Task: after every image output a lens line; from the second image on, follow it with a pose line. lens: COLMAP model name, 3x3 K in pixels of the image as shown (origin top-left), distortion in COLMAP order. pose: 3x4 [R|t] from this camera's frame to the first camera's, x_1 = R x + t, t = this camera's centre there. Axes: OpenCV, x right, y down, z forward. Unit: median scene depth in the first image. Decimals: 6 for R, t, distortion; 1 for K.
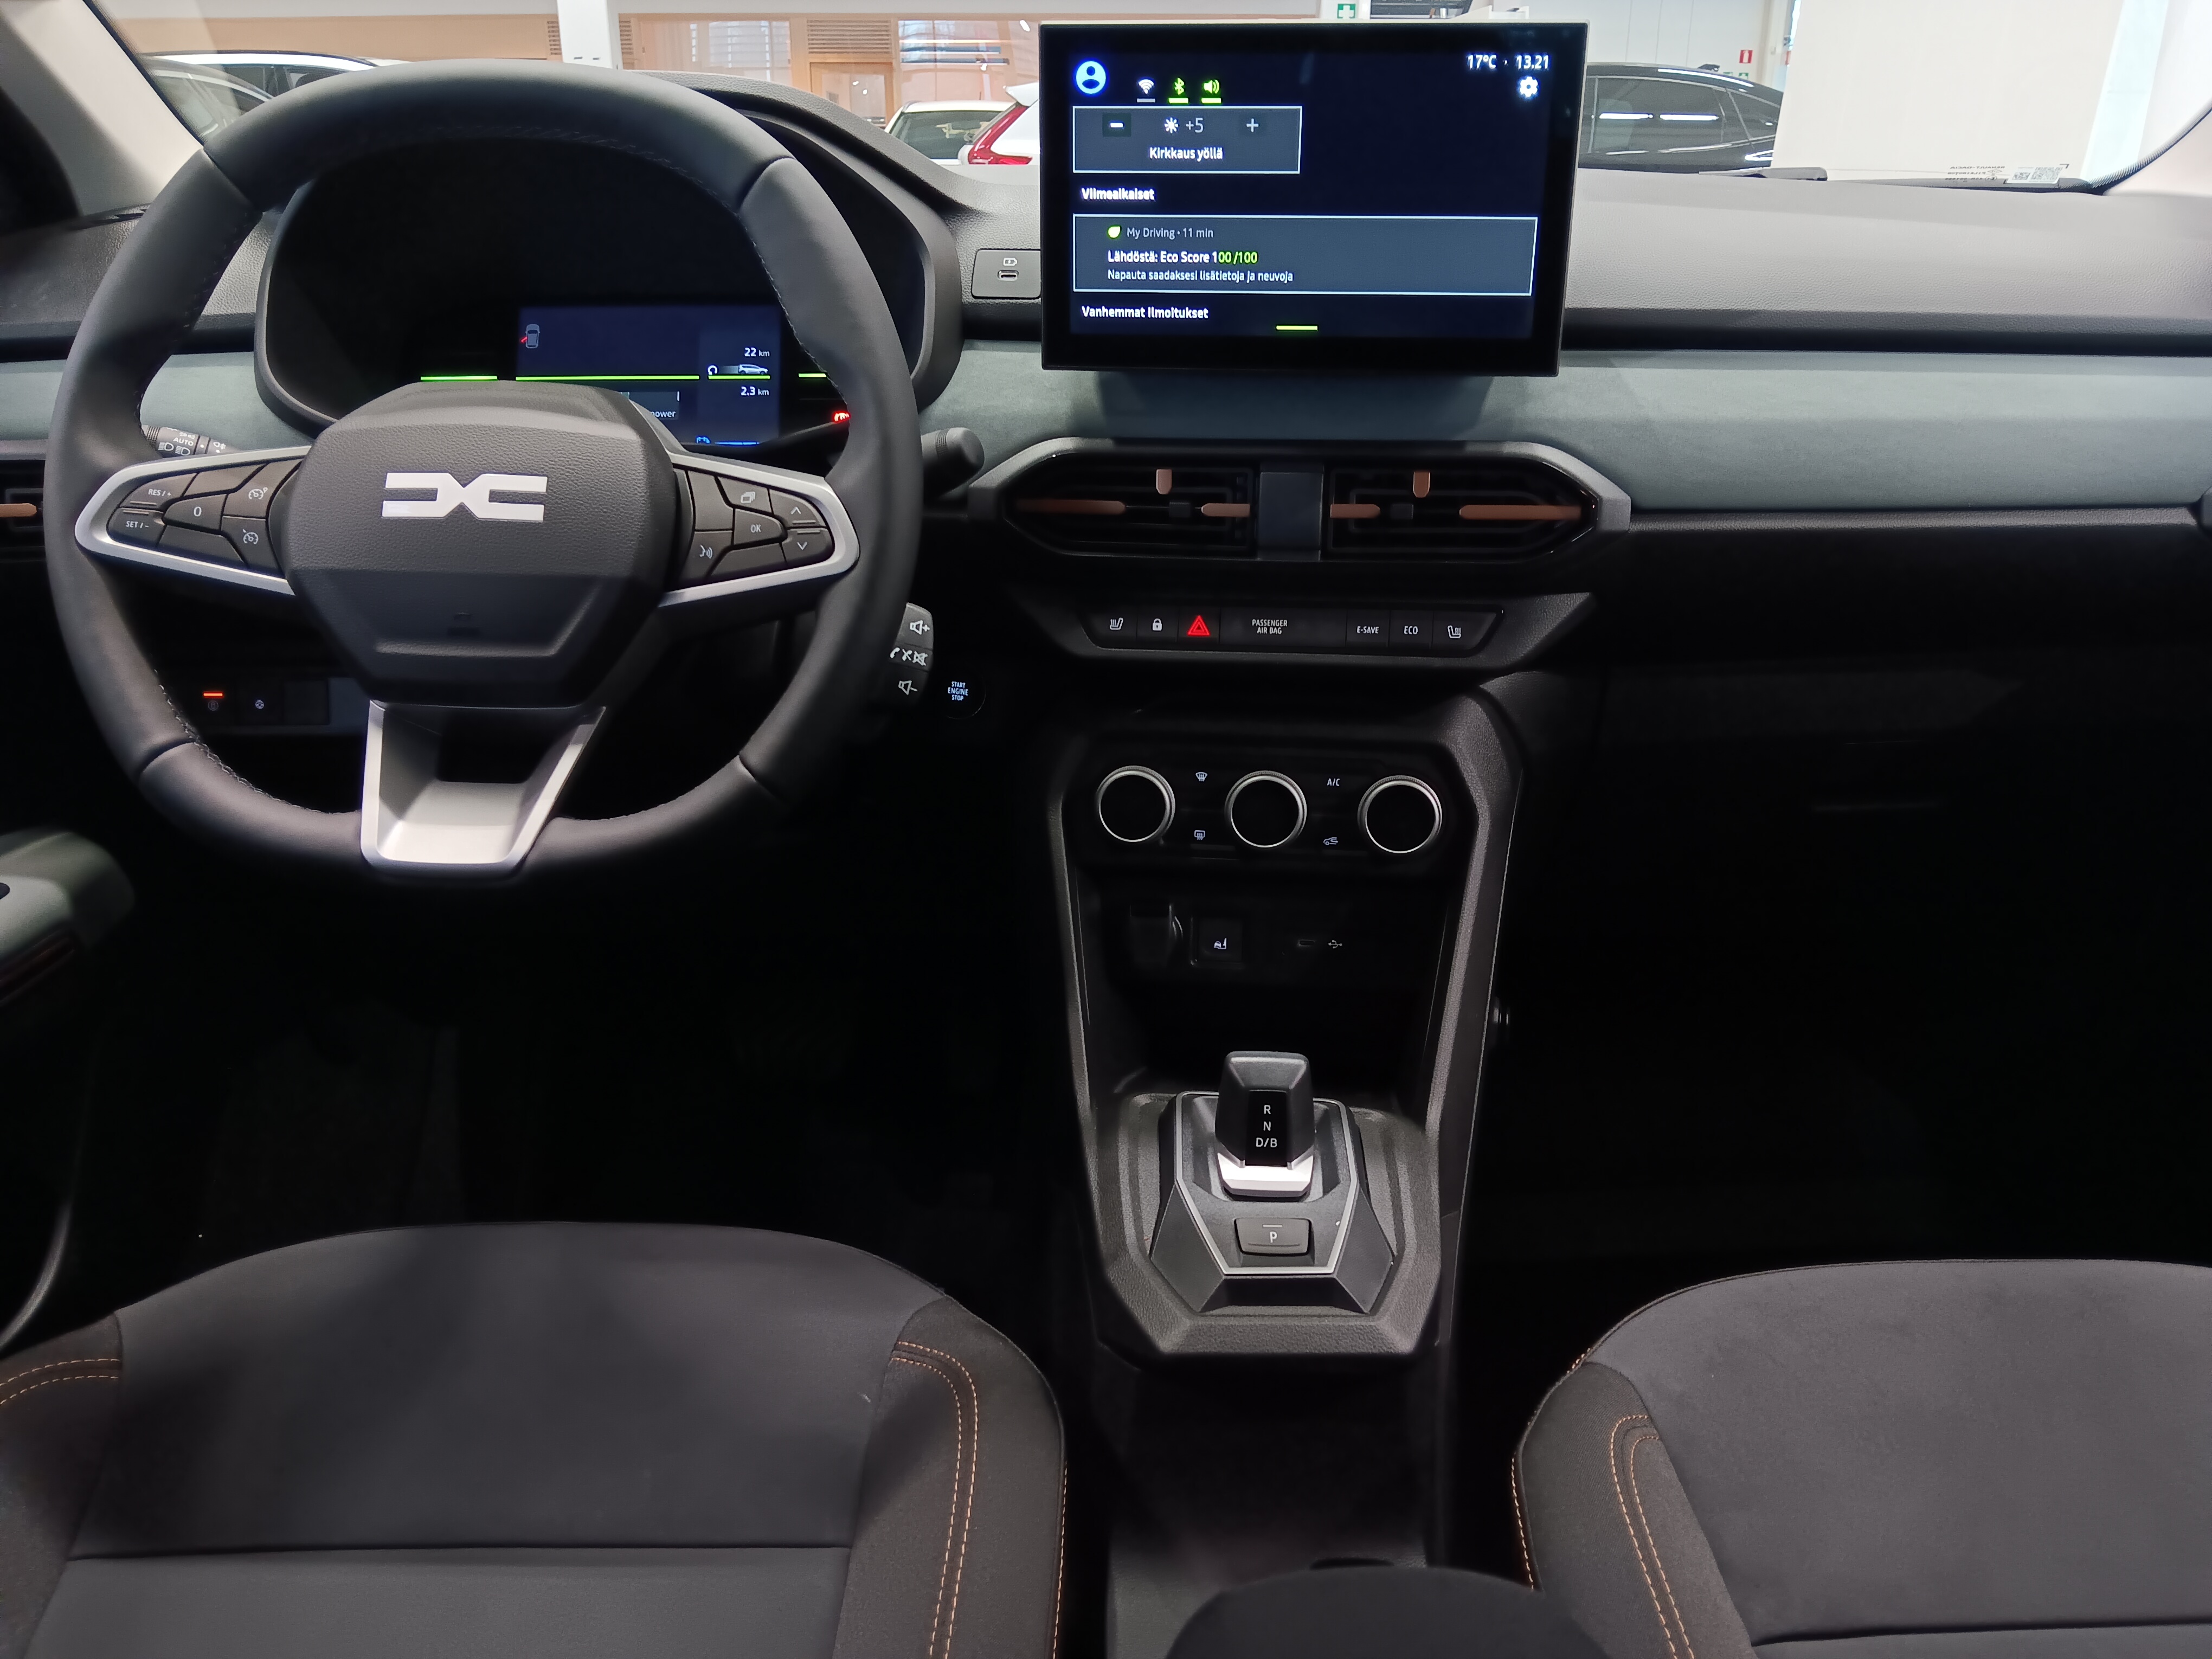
lens RADIAL K [[1678.6, 0, 1108.5], [0, 1678.6, 828.2], [0, 0, 1]] dist [0.034873, -0.072991]
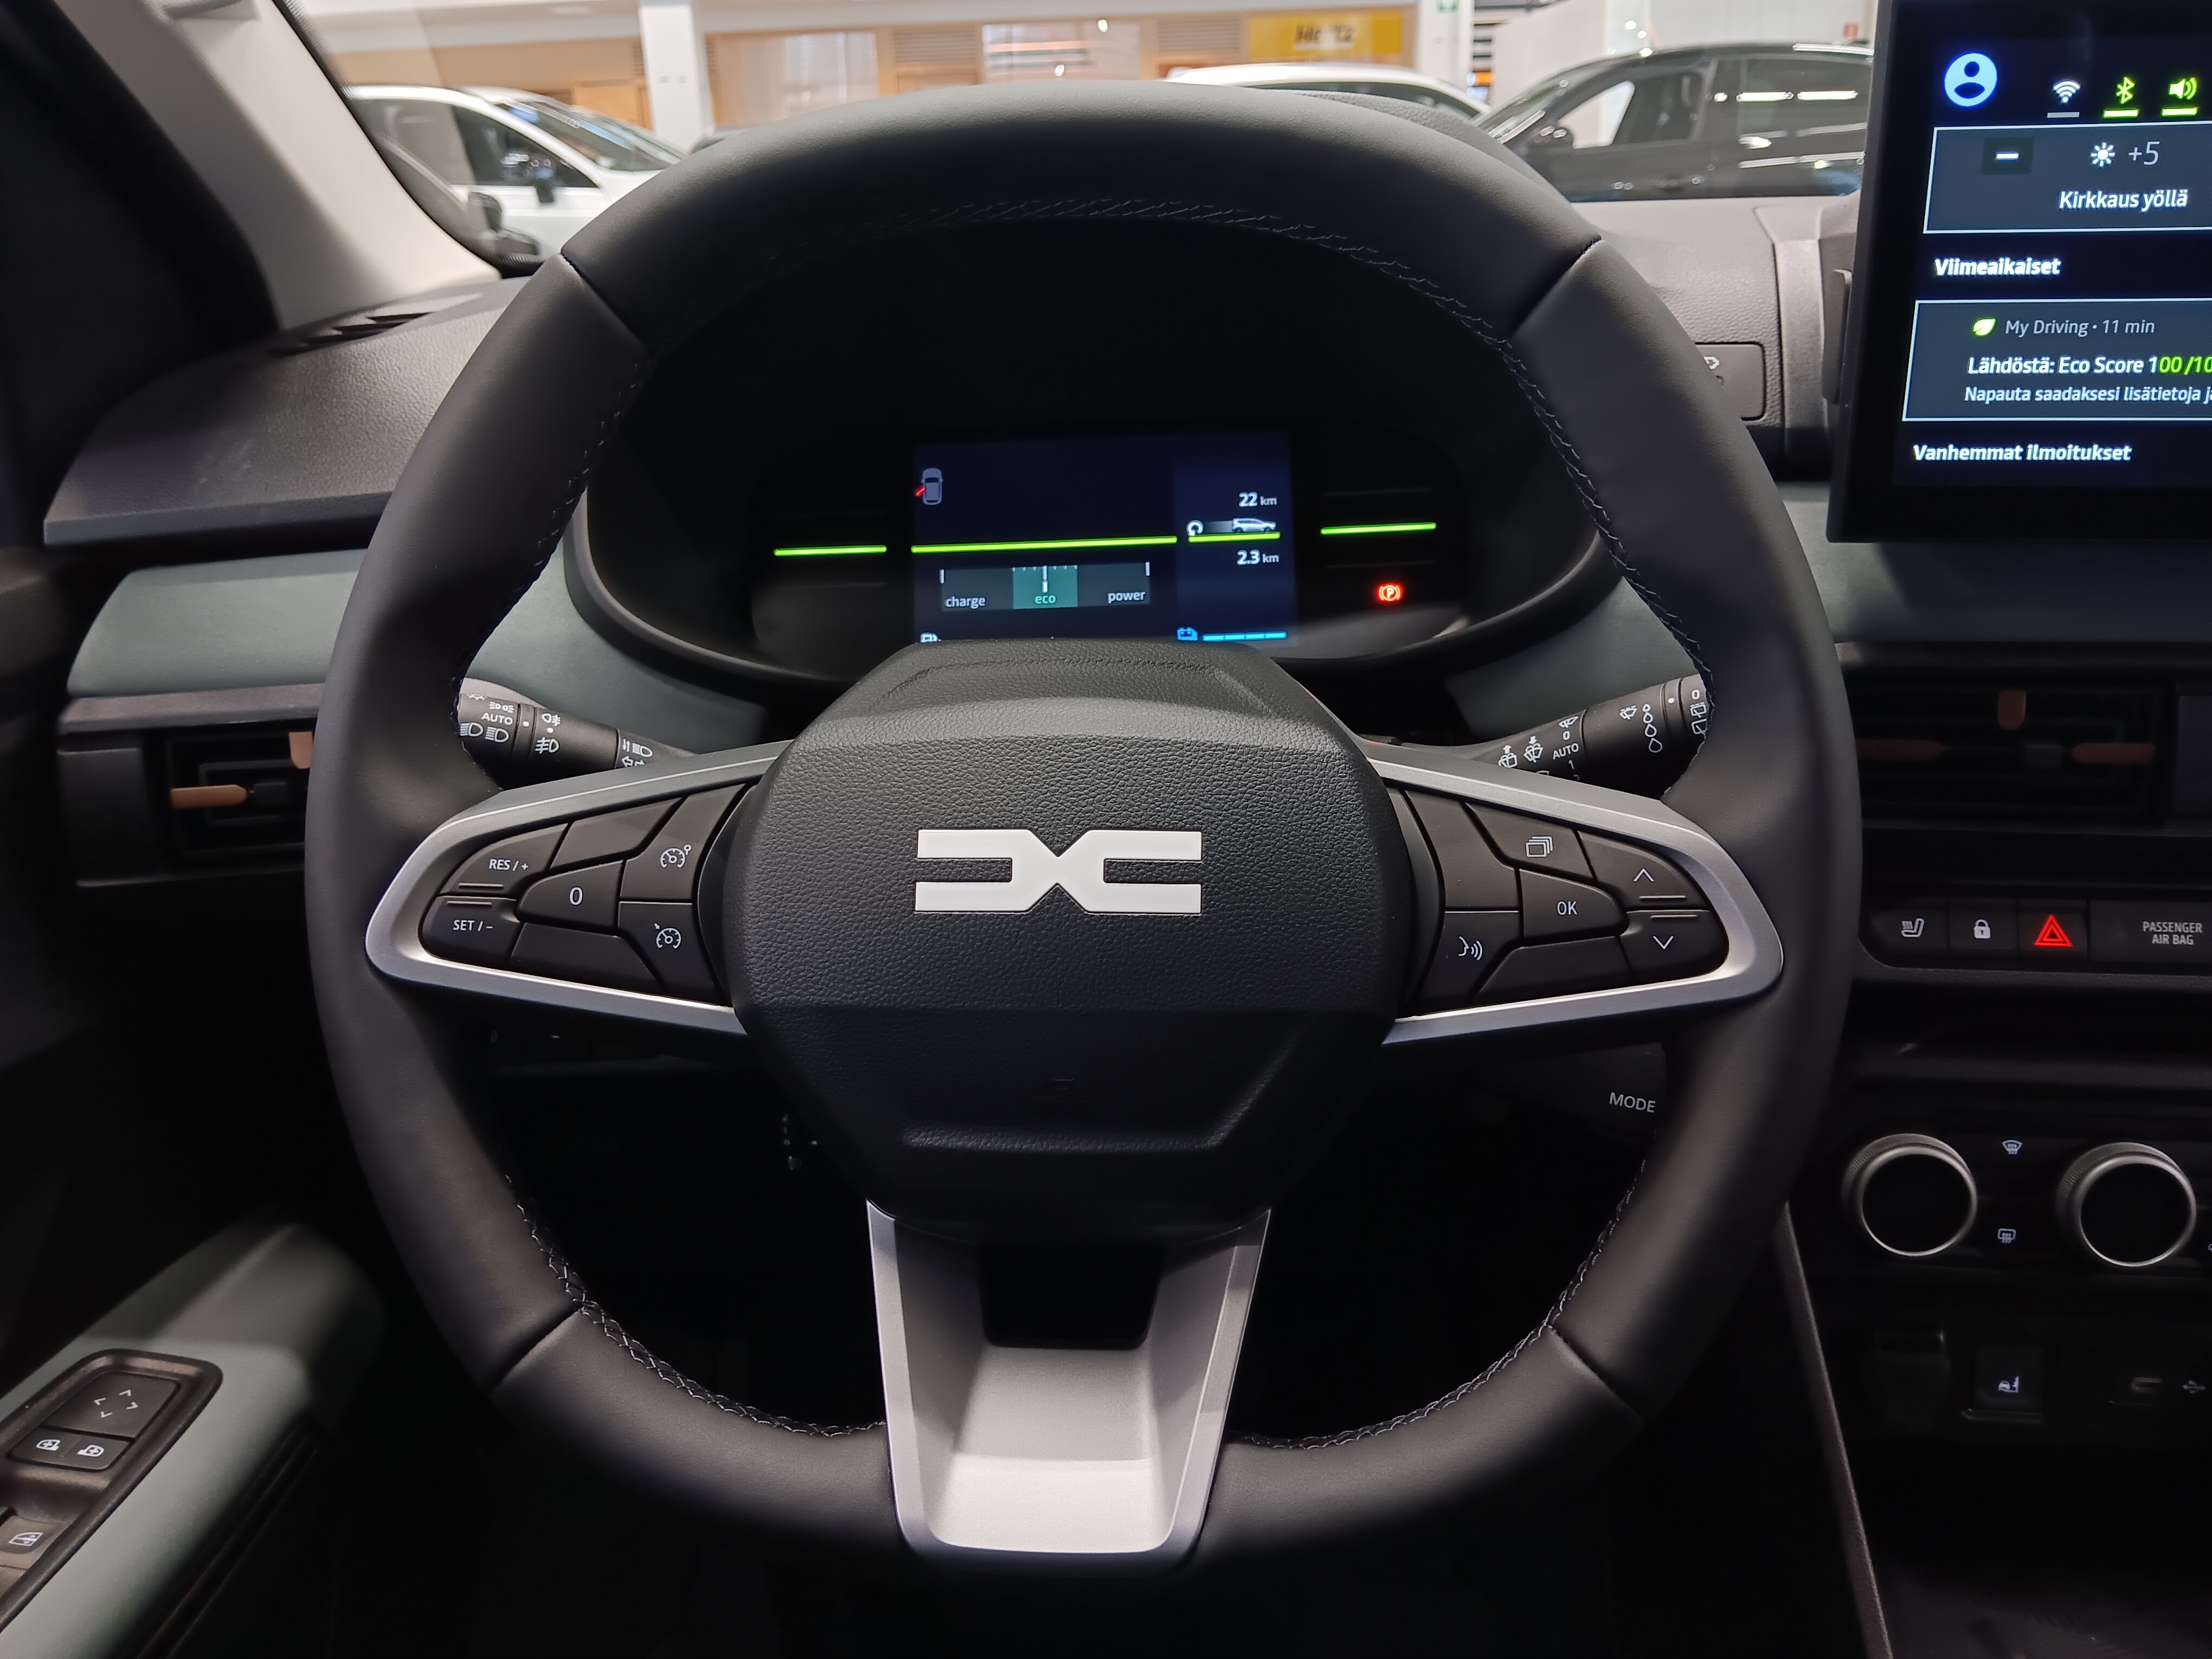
lens RADIAL K [[1728.4, 0, 1163.2], [0, 1728.4, 832.6], [0, 0, 1]] dist [0.110779, -0.237645]
pose [[0.998898, -0.024195, -0.040216, -0.279849], [0.023694, 0.999636, -0.012895, -0.174181], [0.040513, 0.011928, 0.999108, 0.366501]]
